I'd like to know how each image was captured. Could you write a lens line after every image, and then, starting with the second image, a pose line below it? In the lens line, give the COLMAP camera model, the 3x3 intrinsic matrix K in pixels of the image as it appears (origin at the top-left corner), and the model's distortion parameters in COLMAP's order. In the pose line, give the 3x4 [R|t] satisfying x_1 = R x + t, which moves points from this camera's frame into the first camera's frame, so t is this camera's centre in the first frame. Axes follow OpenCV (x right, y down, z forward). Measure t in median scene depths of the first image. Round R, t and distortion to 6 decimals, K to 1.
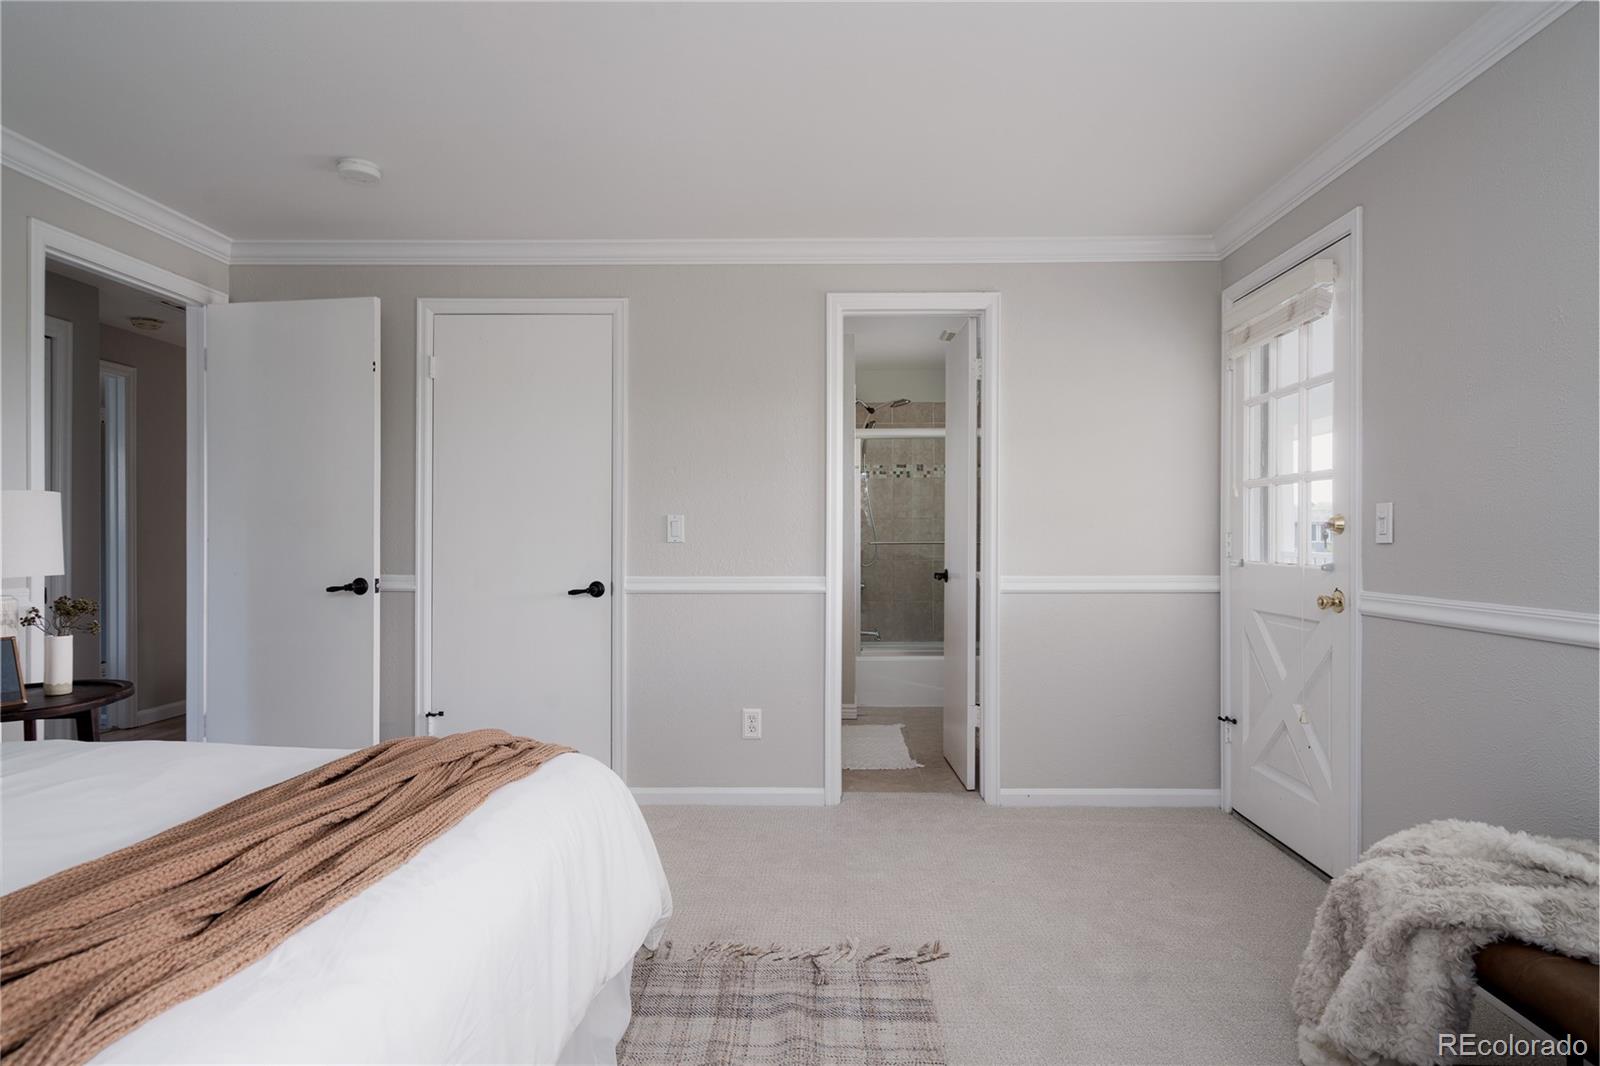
lens RADIAL K [[883.8, 0, 800.0], [0, 883.8, 533.0], [0, 0, 1]] dist [-0.003454, -0.000984]
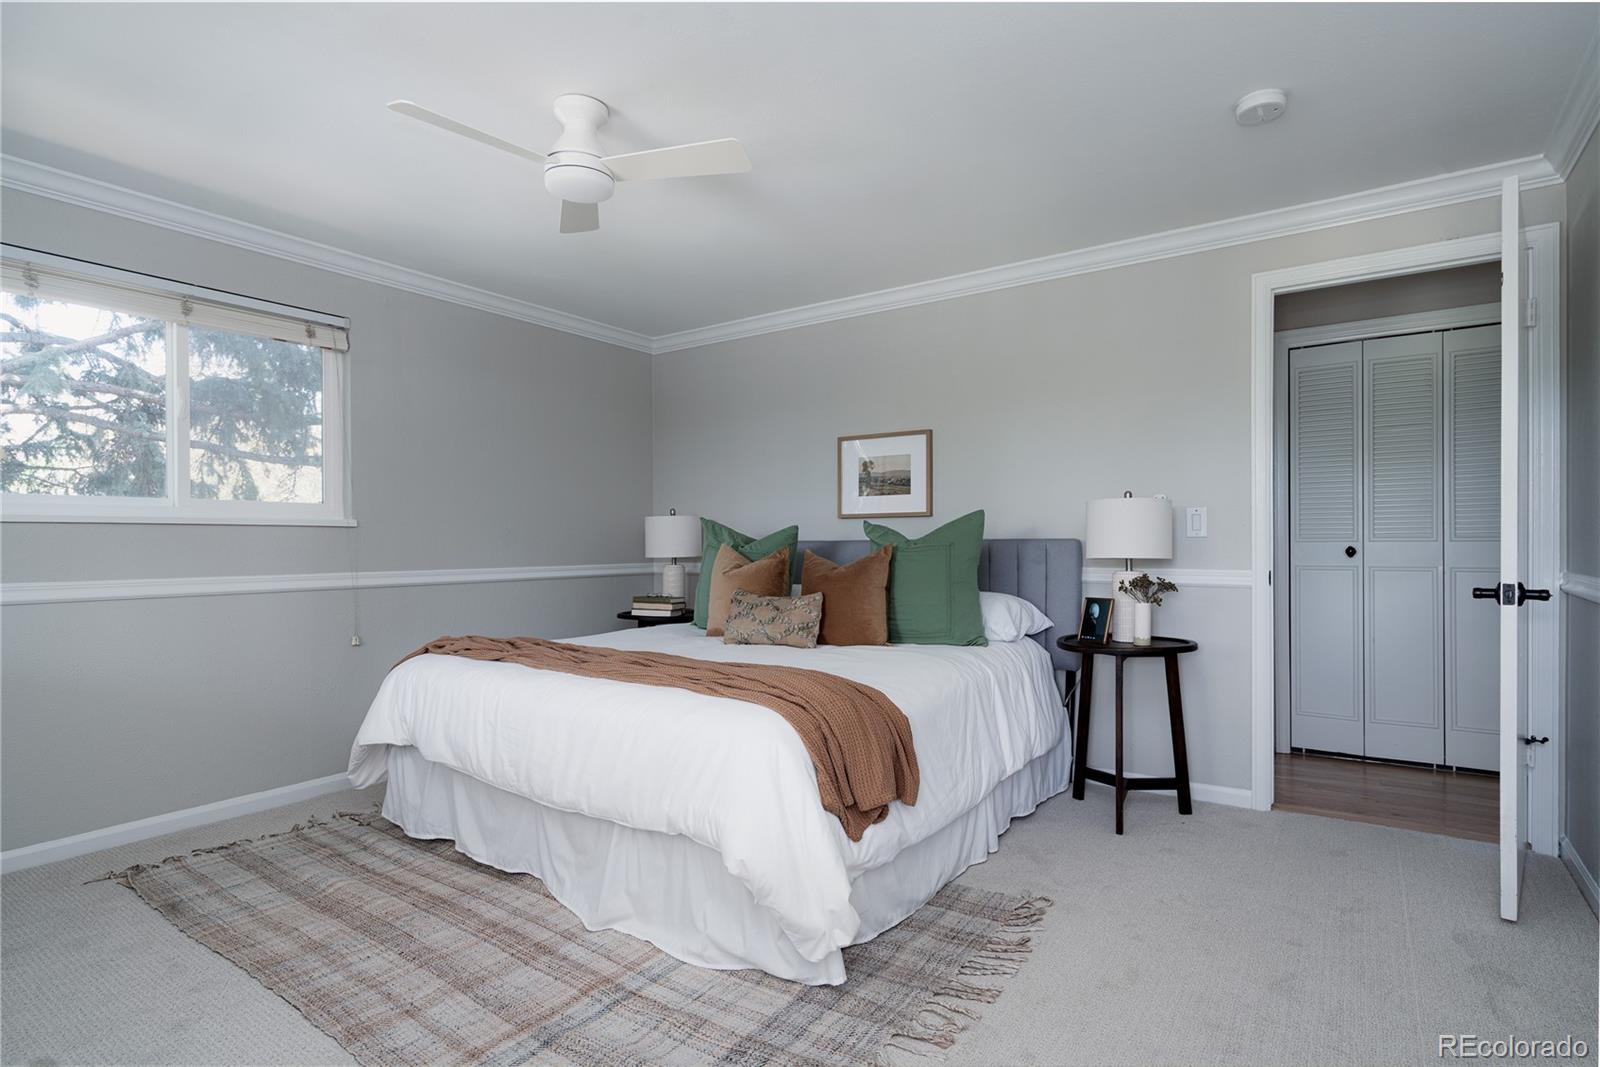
lens RADIAL K [[803.0, 0, 808.7], [0, 803.0, 533.0], [0, 0, 1]] dist [0.004662, 0.000665]
pose [[-0.536541, -0.003589, -0.843867, 0.338095], [0.011560, 0.999866, -0.011603, 0.012176], [0.843795, -0.015980, -0.536428, 0.867025]]
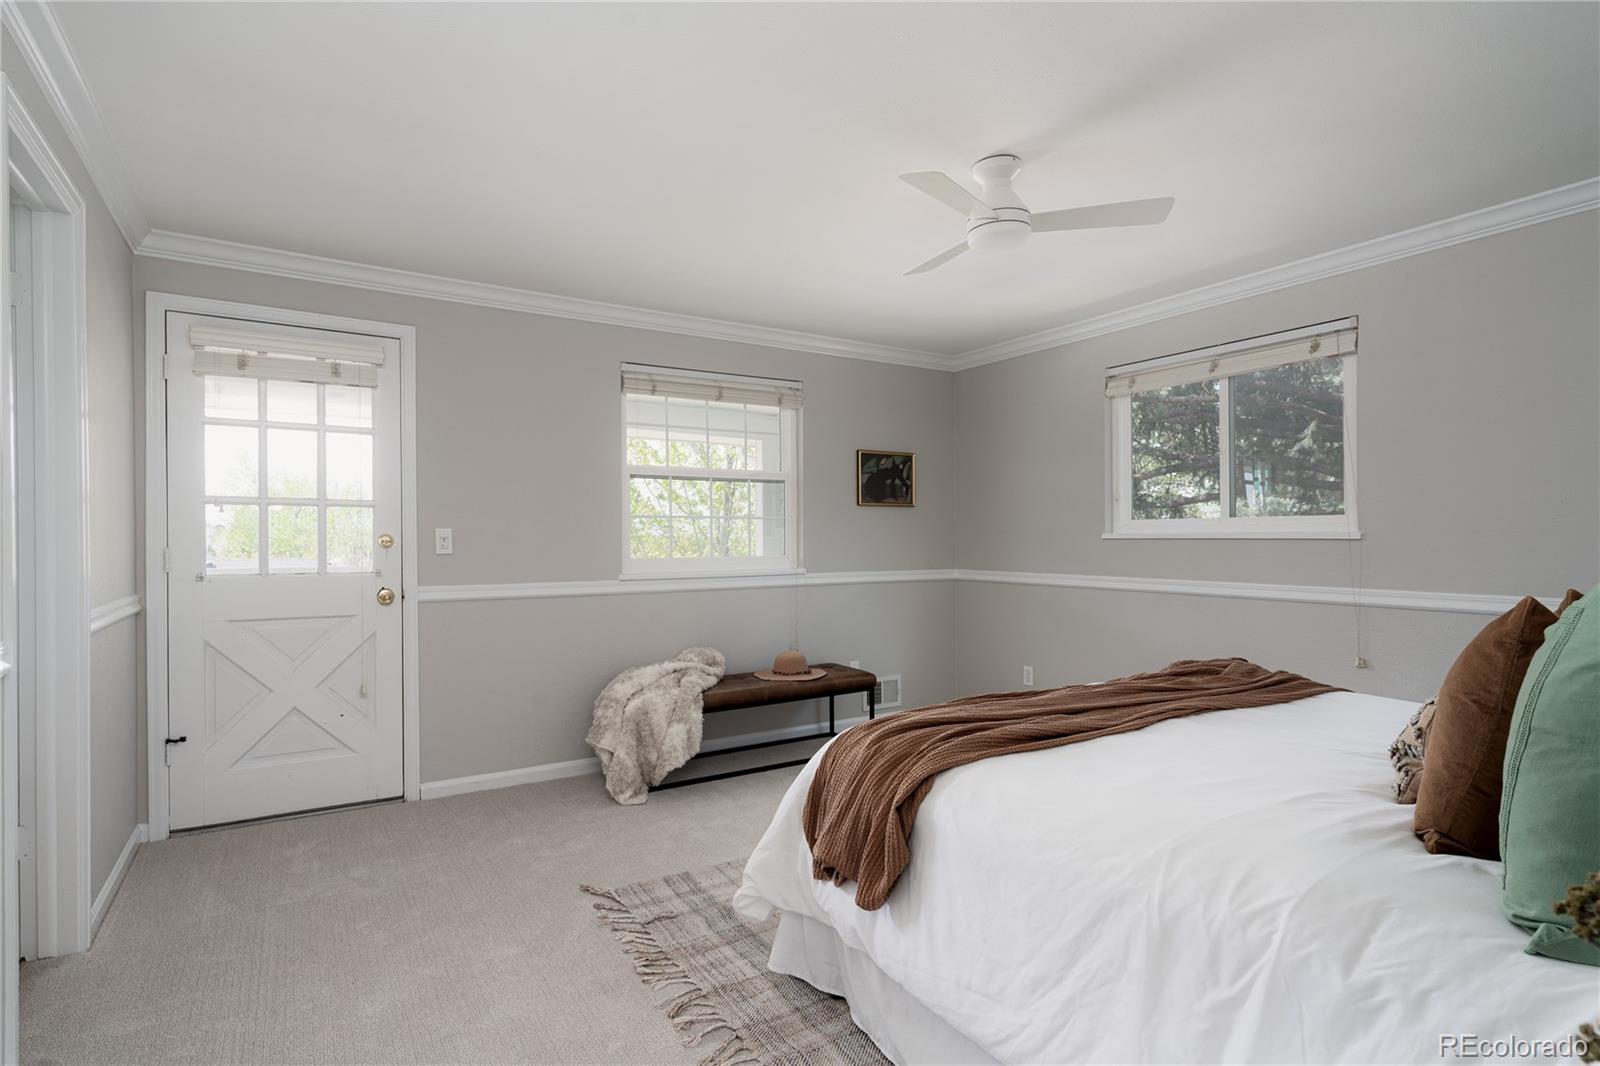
lens RADIAL K [[785.3, 0, 781.2], [0, 785.3, 534.3], [0, 0, 1]] dist [0.002094, 0.000304]
pose [[-0.547059, 0.006801, 0.837066, -0.603803], [-0.003275, 0.999942, -0.010265, -0.007808], [-0.837087, -0.008357, -0.547005, 0.906584]]
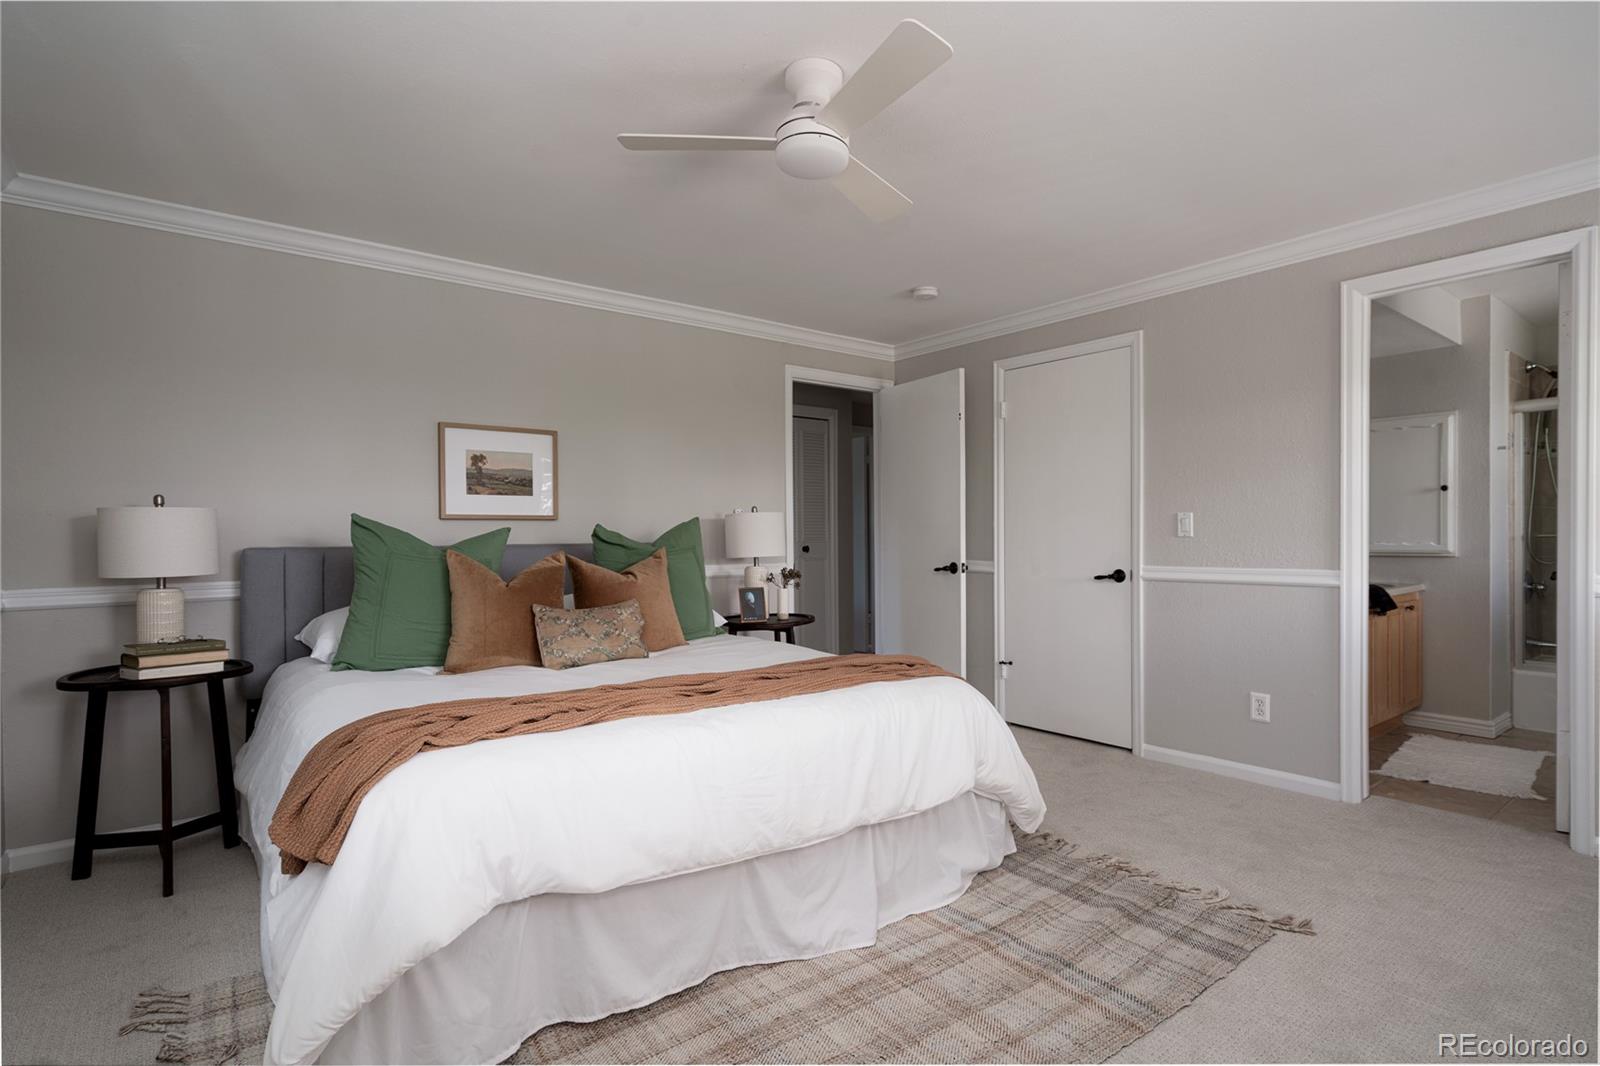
lens RADIAL K [[785.3, 0, 781.2], [0, 785.3, 534.3], [0, 0, 1]] dist [0.002094, 0.000304]
pose [[0.628084, -0.008578, -0.778098, 0.324009], [0.012949, 0.999916, -0.000571, 0.001417], [0.778038, -0.009717, 0.628142, -0.038332]]
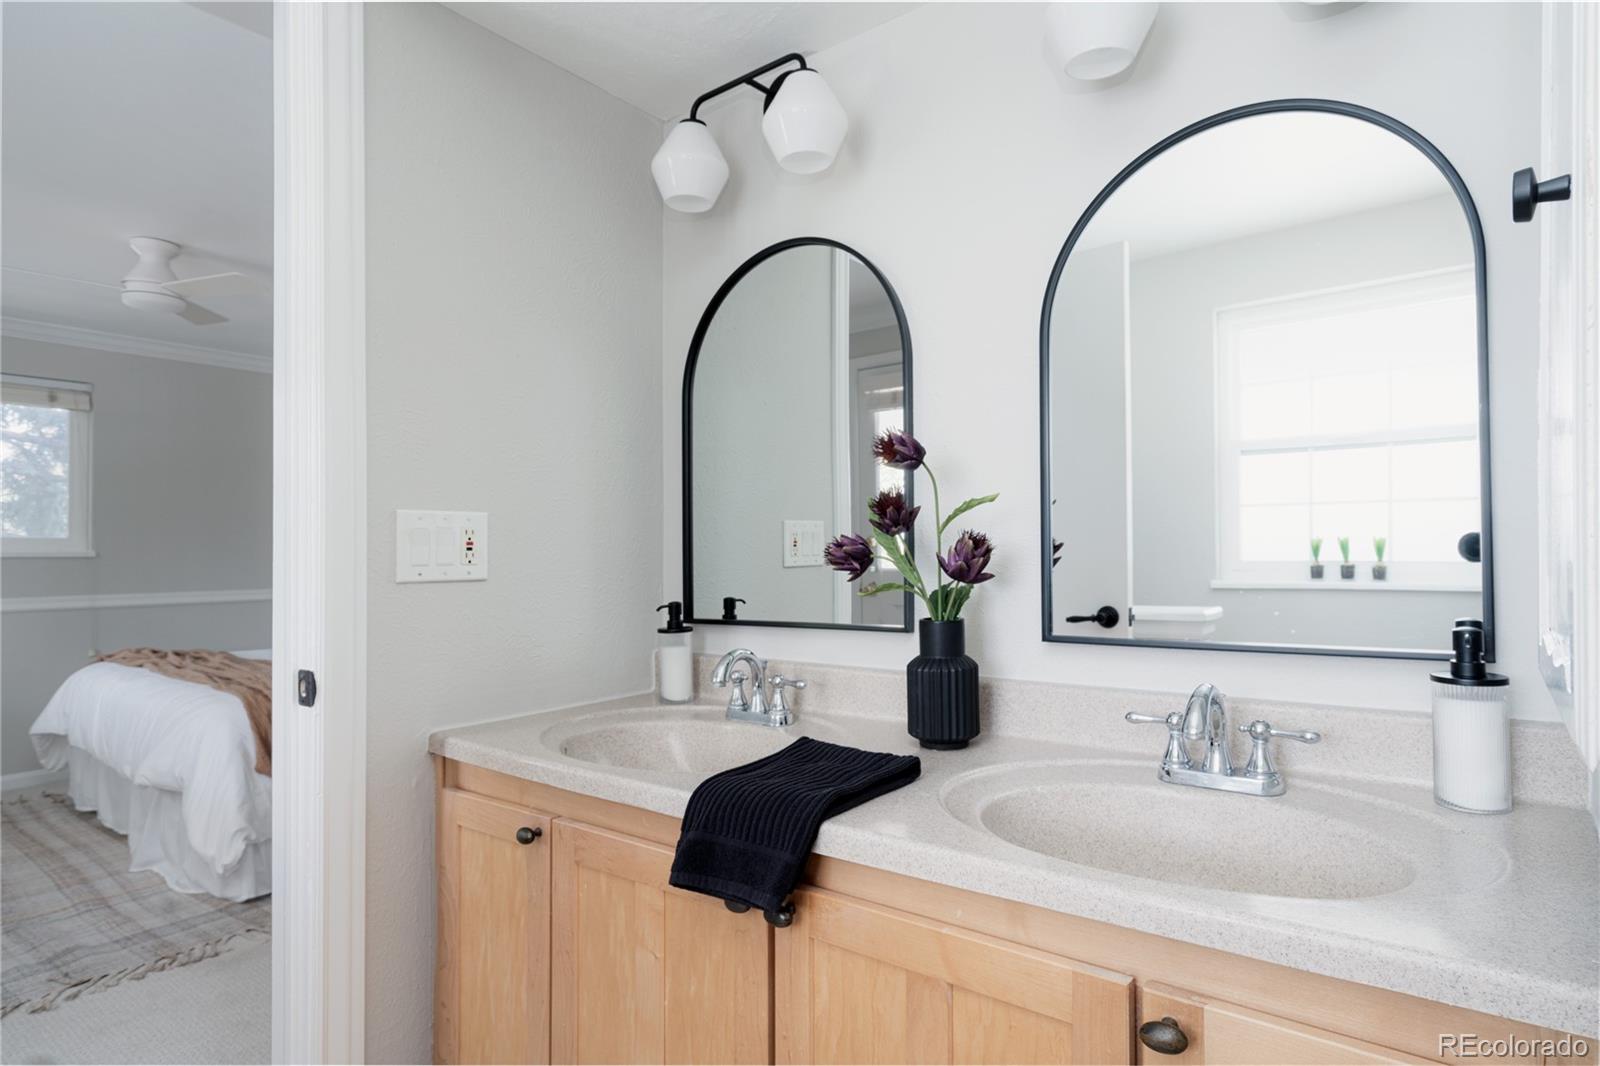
lens RADIAL K [[866.6, 0, 797.6], [0, 866.6, 514.7], [0, 0, 1]] dist [-0.001174, -0.000234]
pose [[-0.585085, -0.021961, -0.810675, 0.227953], [0.022451, 0.998812, -0.043260, 0.002493], [0.810661, -0.043511, -0.583897, 1.464206]]
